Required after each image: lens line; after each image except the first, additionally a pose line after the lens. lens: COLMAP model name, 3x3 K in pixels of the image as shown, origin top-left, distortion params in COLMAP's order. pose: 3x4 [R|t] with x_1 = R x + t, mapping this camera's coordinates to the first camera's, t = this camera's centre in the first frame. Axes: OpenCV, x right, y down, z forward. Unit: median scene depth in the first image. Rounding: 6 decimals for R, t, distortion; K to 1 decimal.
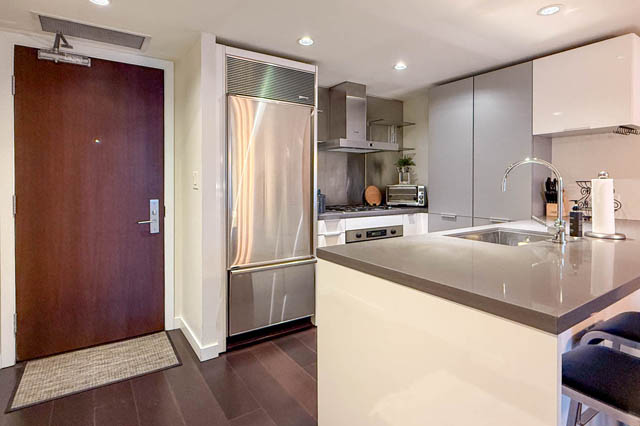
lens RADIAL K [[344.1, 0, 322.6], [0, 344.1, 190.6], [0, 0, 1]] dist [0.001318, 0.000656]
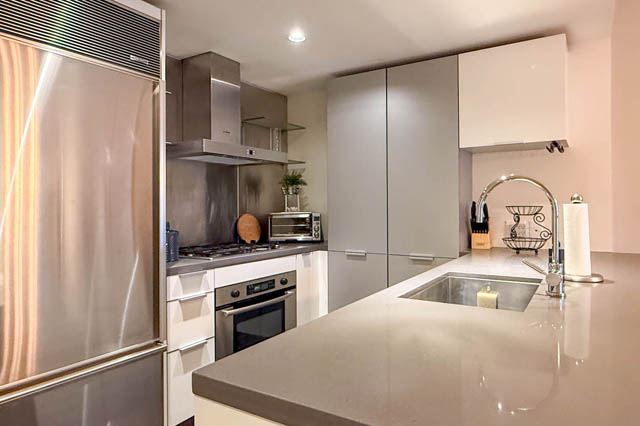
lens RADIAL K [[426.1, 0, 343.9], [0, 426.1, 206.8], [0, 0, 1]] dist [-0.001765, -0.001133]
pose [[0.917056, -0.005207, 0.398725, -0.021622], [0.015235, 0.999642, -0.021985, -0.007994], [-0.398468, 0.026236, 0.916807, 0.185720]]
